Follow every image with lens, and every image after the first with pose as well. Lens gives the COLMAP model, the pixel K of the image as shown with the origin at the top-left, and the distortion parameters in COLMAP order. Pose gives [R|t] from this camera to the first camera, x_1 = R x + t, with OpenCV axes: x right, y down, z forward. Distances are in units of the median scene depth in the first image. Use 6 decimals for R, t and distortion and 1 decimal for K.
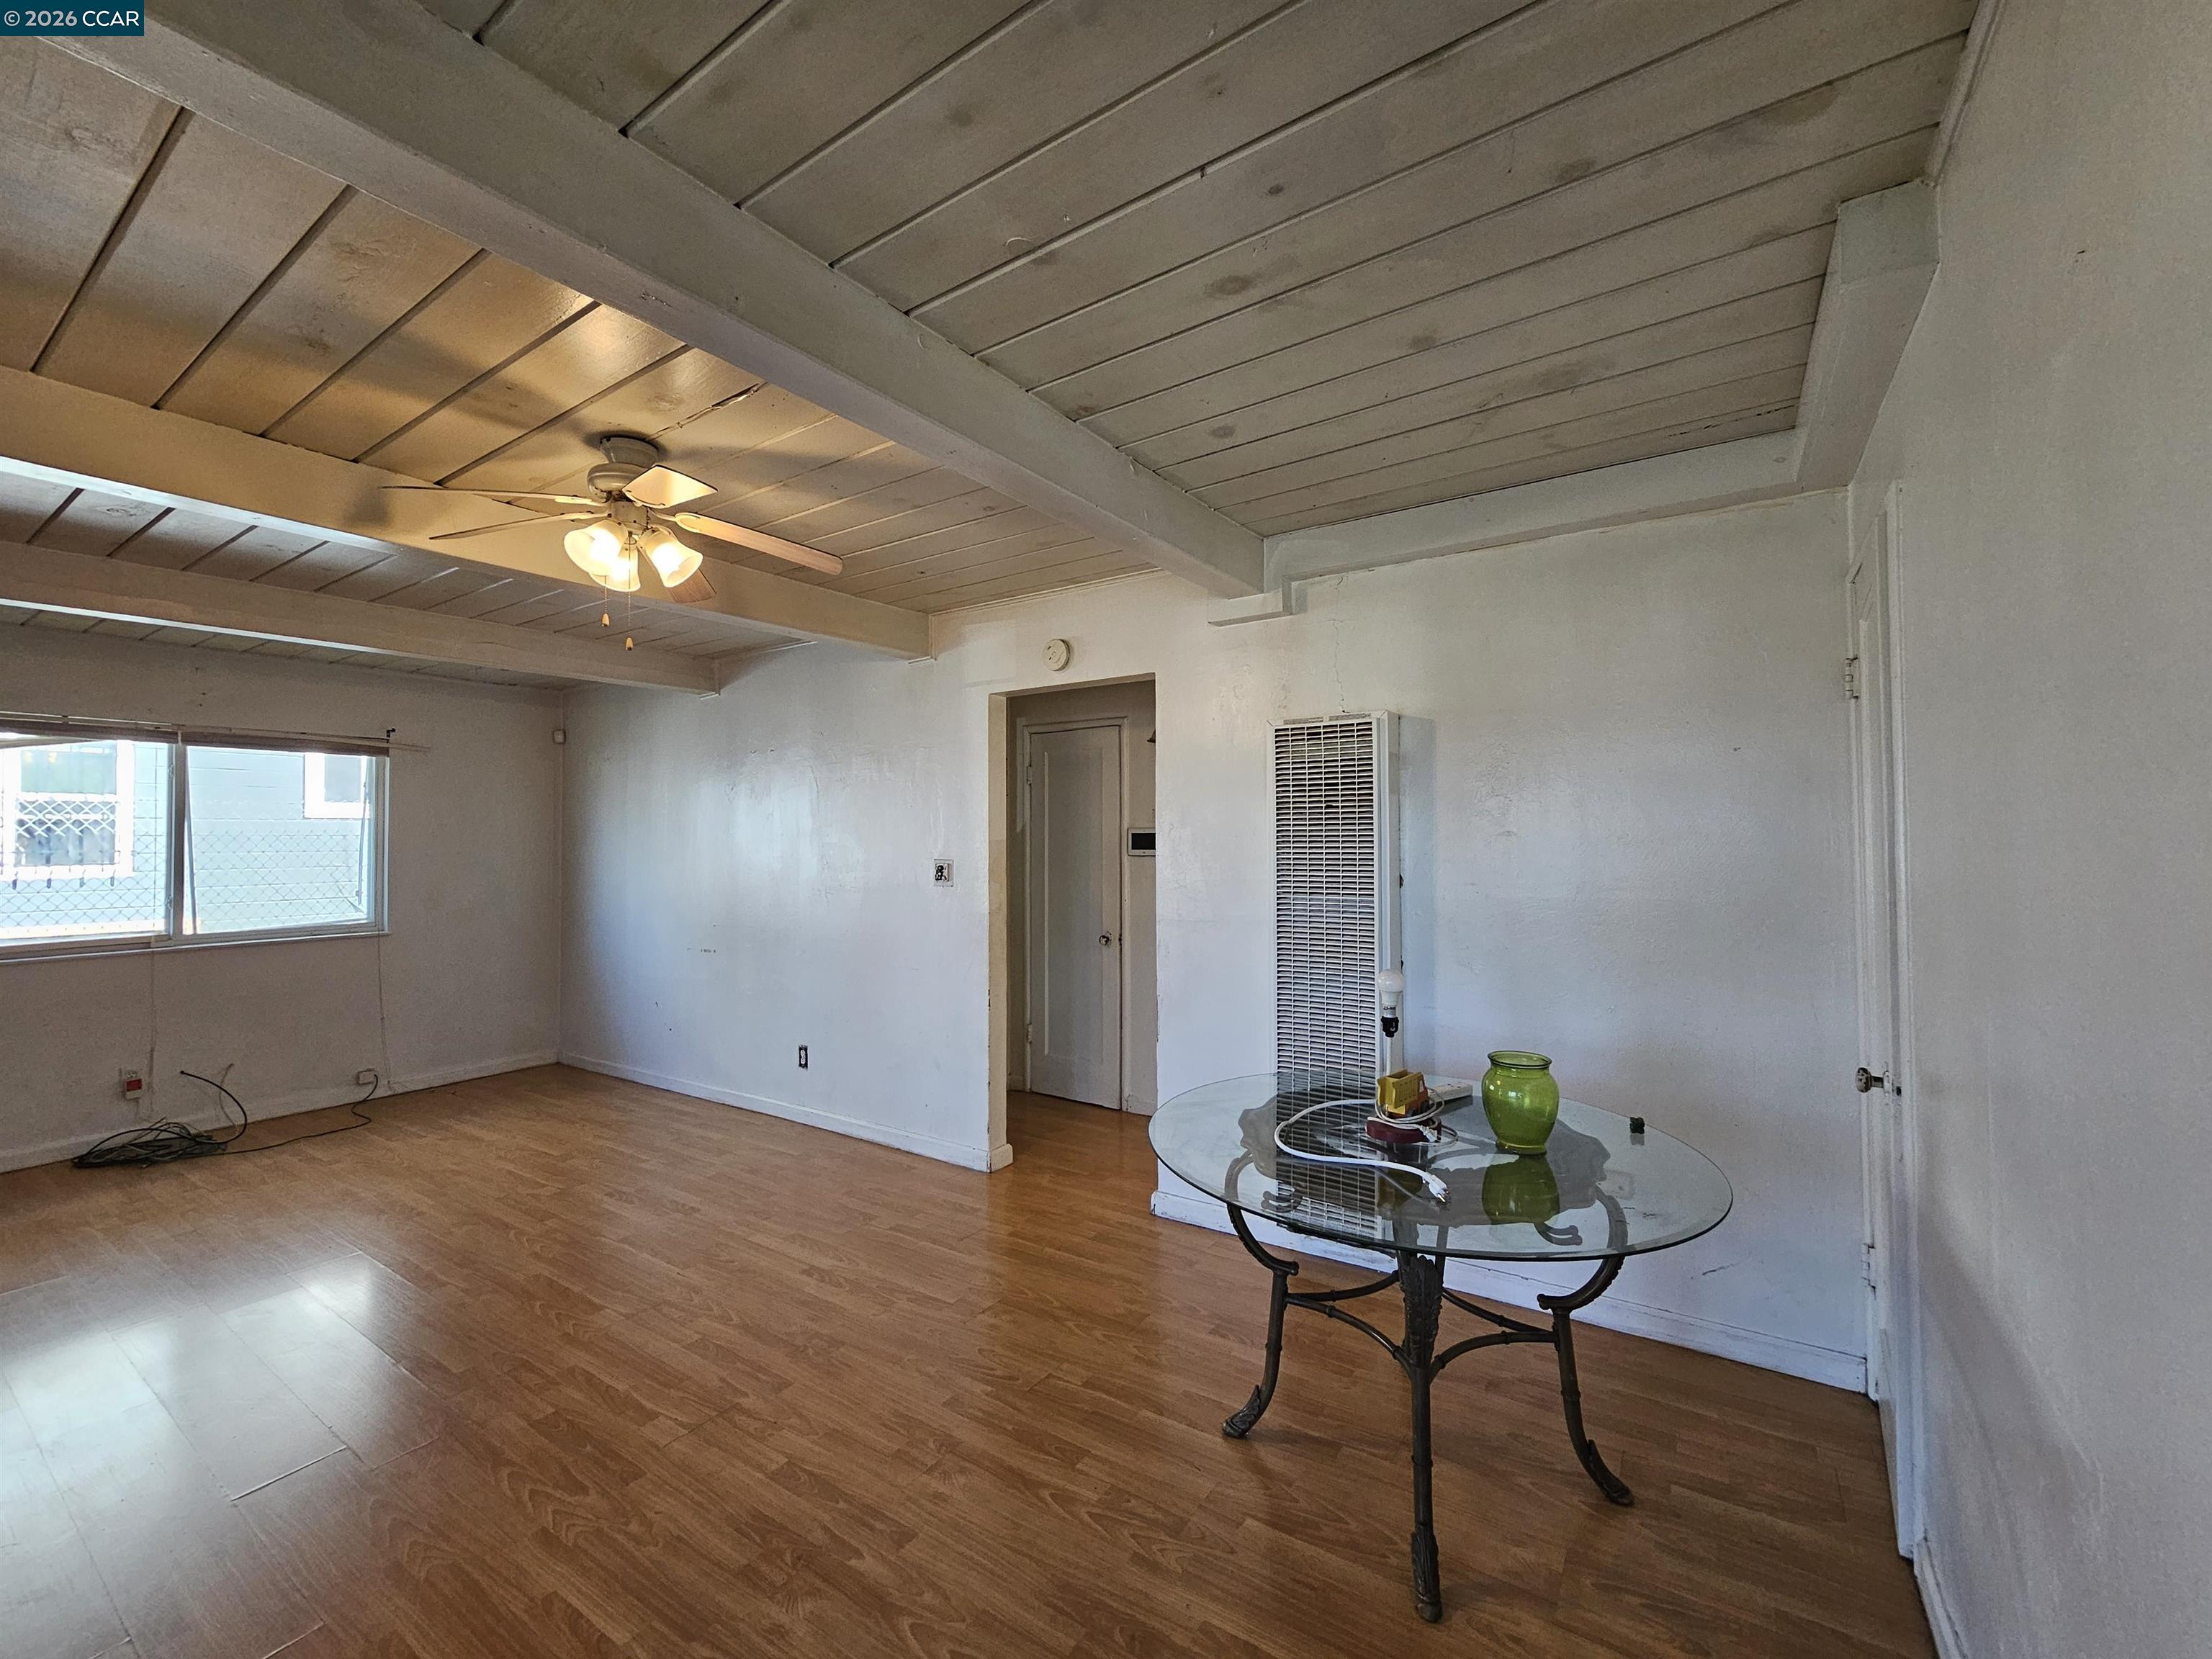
lens RADIAL K [[908.2, 0, 1104.5], [0, 908.2, 821.6], [0, 0, 1]] dist [-0.001960, 0.000063]
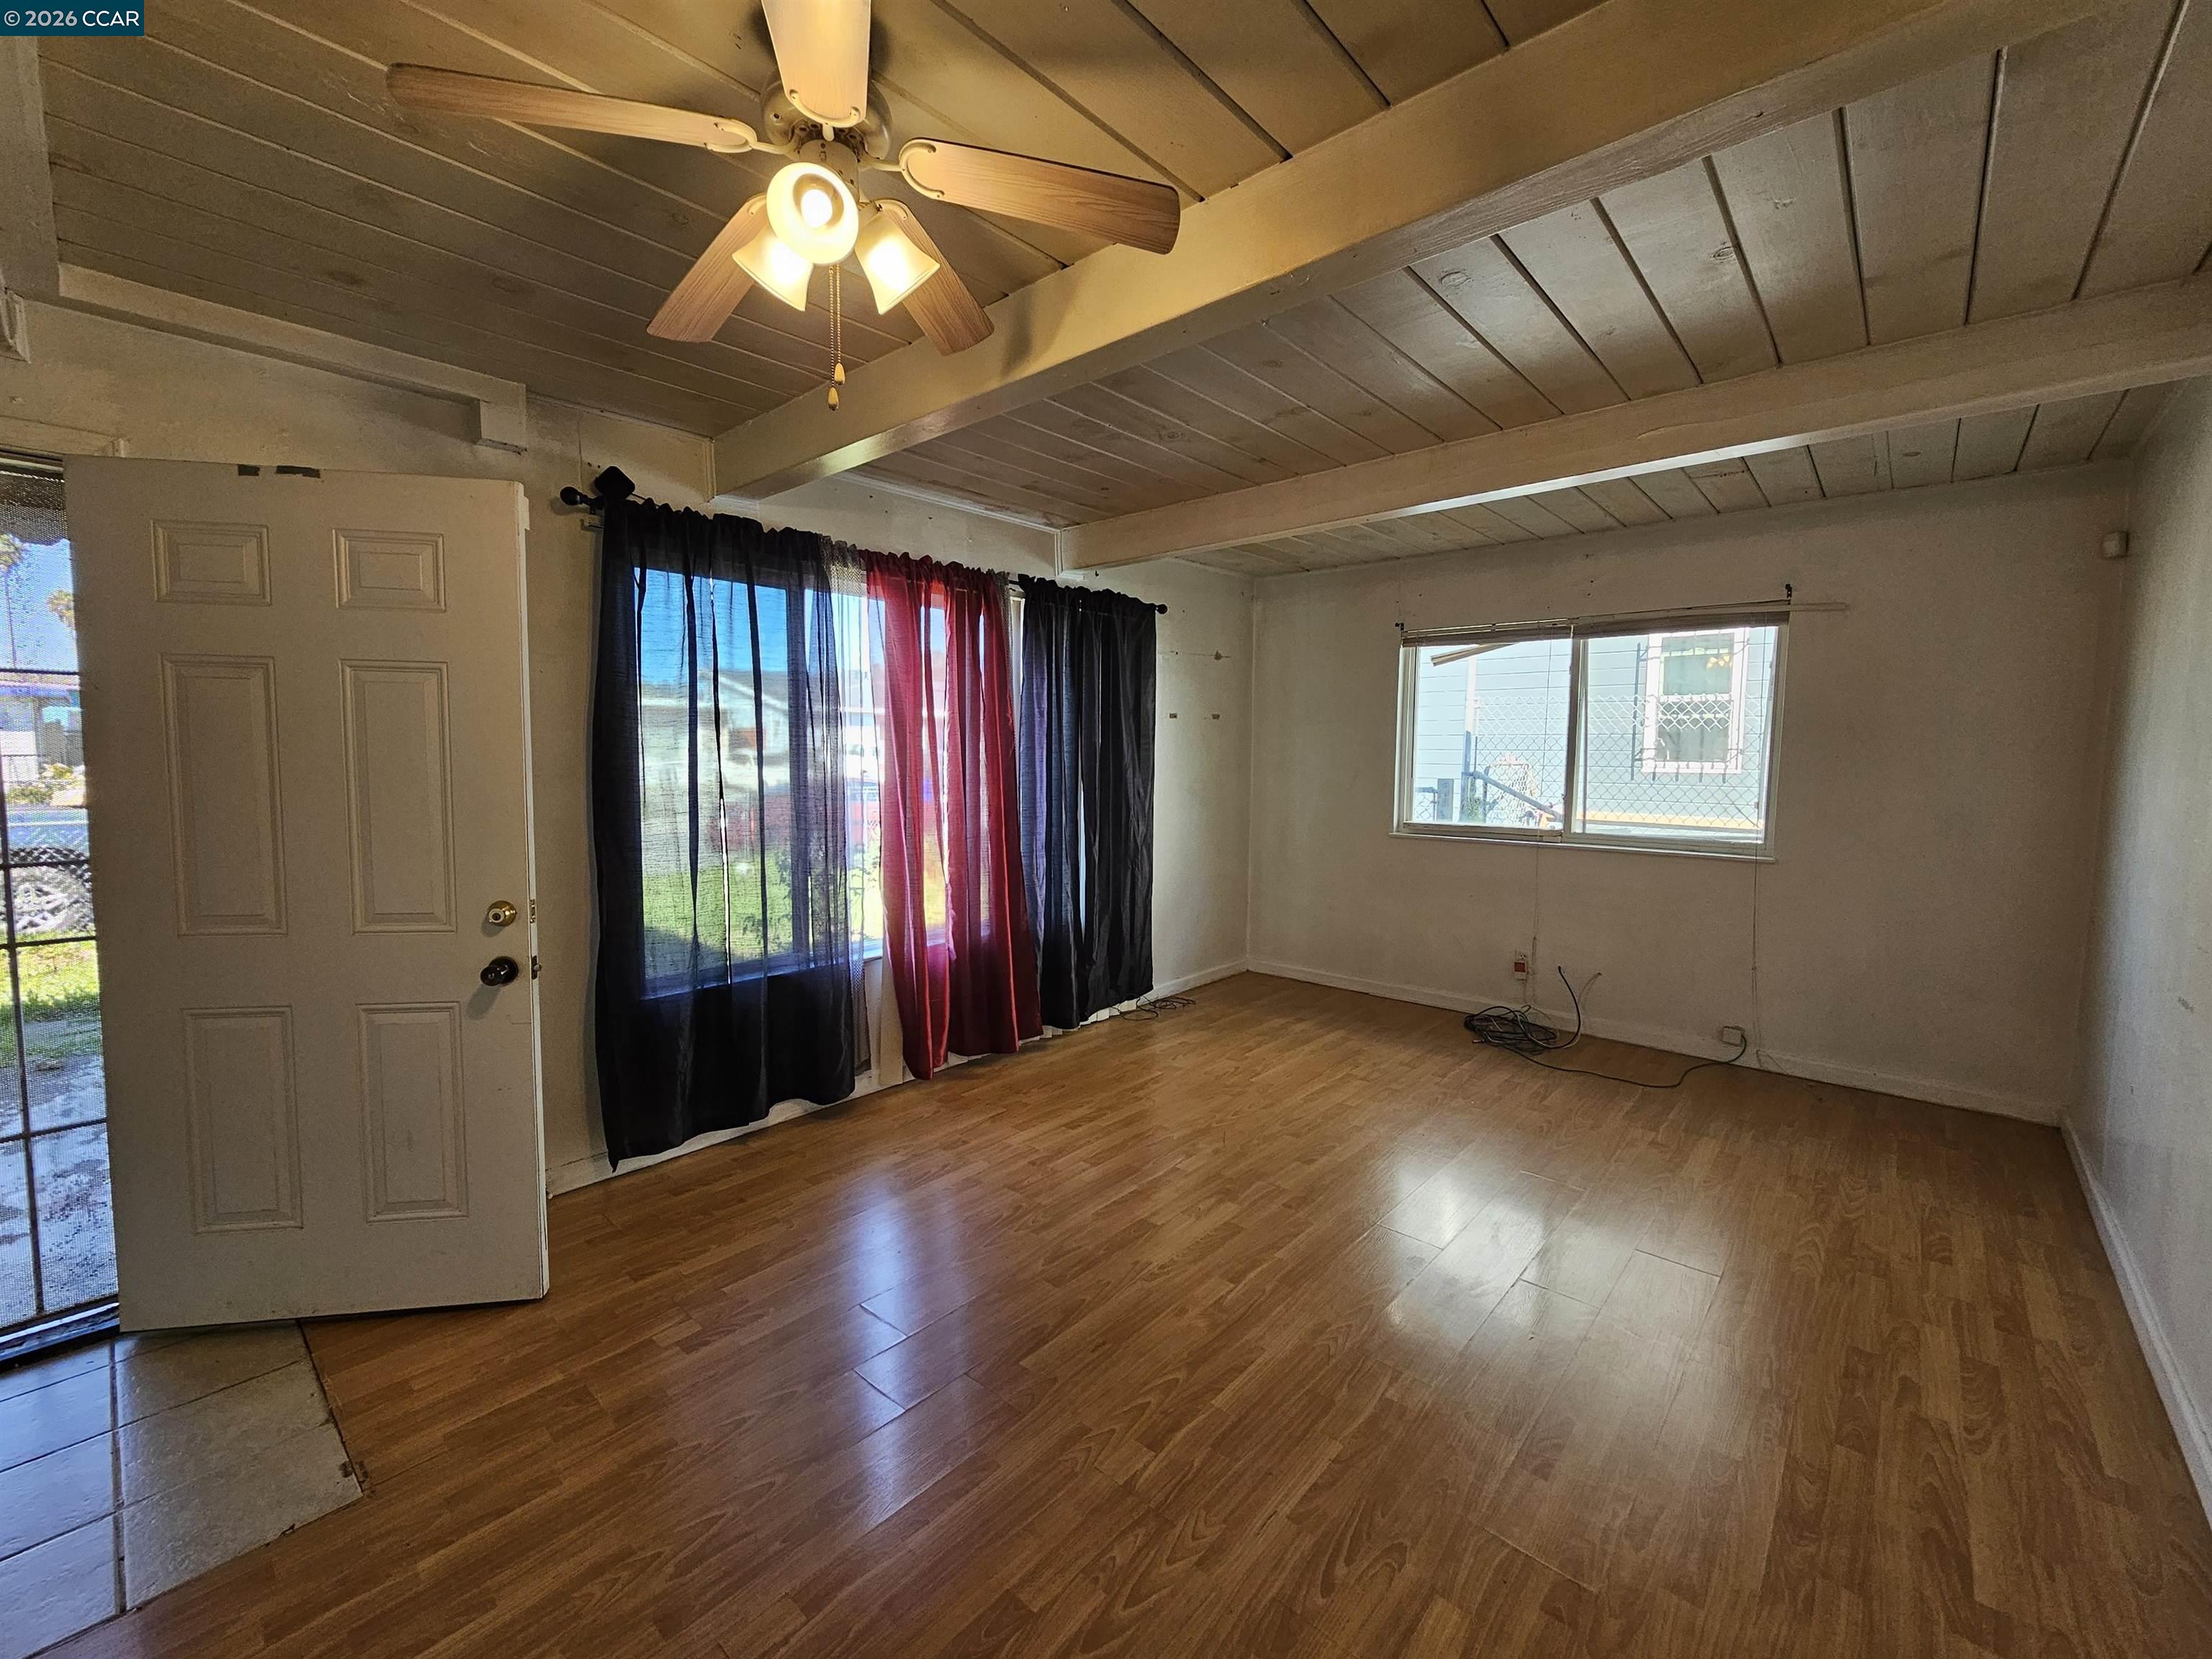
lens RADIAL K [[908.2, 0, 1104.5], [0, 908.2, 821.6], [0, 0, 1]] dist [-0.001960, 0.000063]
pose [[-0.139107, 0.089867, -0.986191, 0.034525], [0.018060, 0.995938, 0.088208, 0.015958], [0.990113, -0.005540, -0.140165, 0.623921]]
